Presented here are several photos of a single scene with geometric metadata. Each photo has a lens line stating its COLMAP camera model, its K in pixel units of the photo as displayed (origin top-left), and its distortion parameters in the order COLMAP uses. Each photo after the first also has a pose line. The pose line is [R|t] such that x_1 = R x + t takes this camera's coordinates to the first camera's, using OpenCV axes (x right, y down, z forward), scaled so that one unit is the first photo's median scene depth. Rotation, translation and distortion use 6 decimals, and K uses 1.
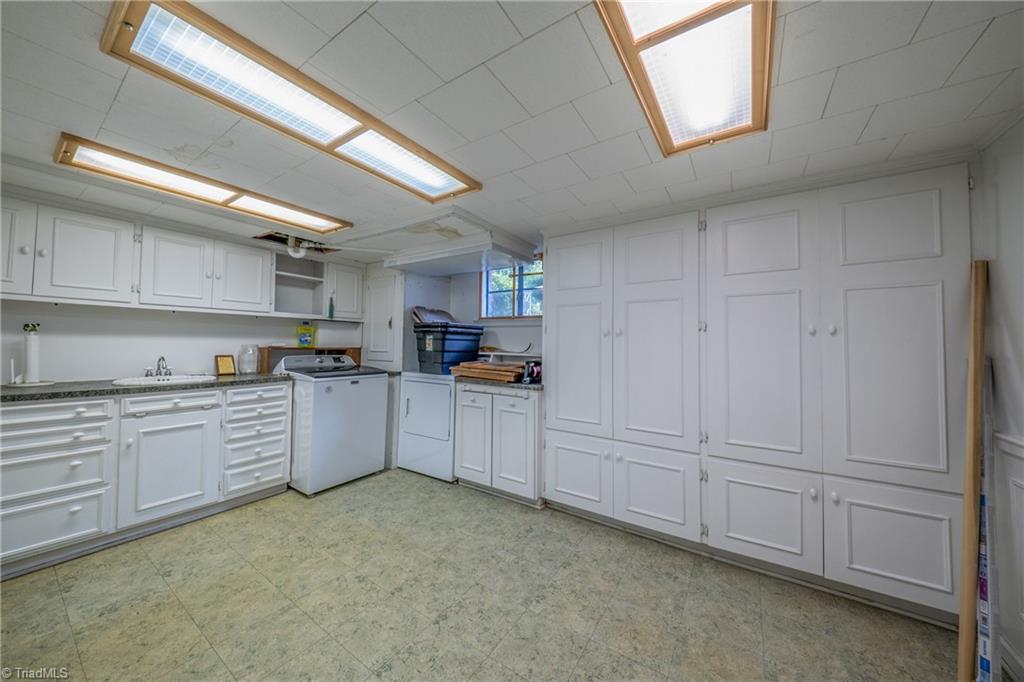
lens RADIAL K [[354.6, 0, 512.1], [0, 354.6, 339.8], [0, 0, 1]] dist [0.008733, -0.000827]
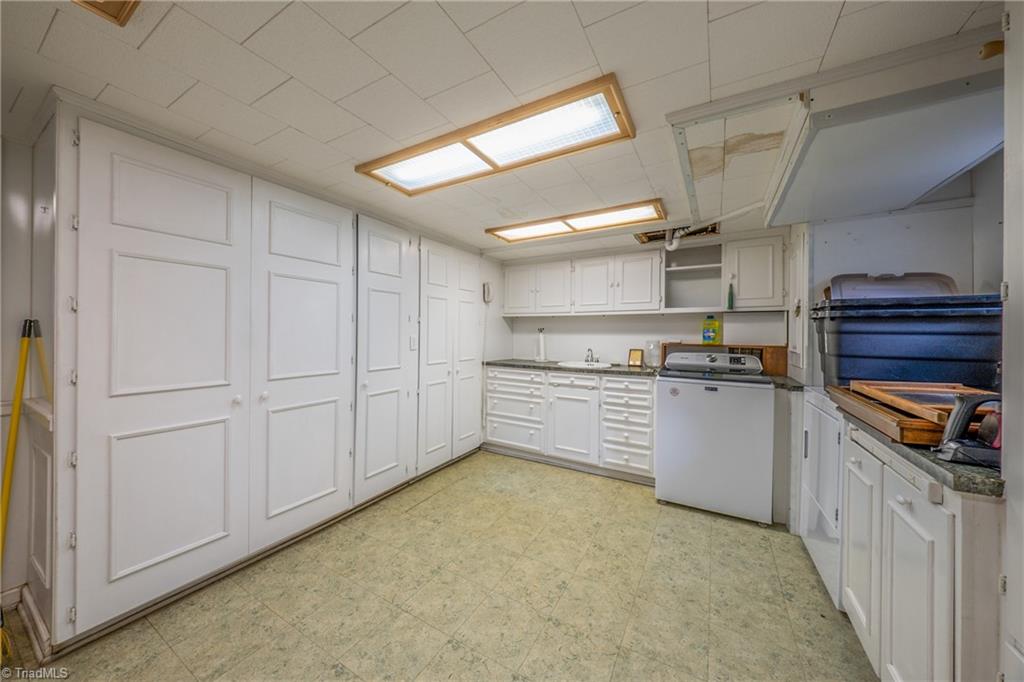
lens RADIAL K [[354.6, 0, 511.3], [0, 354.6, 334.6], [0, 0, 1]] dist [0.008733, -0.000827]
pose [[0.048157, -0.015462, -0.998720, 0.396031], [0.002055, 0.999880, -0.015381, 0.013743], [0.998838, -0.001312, 0.048183, 0.619247]]
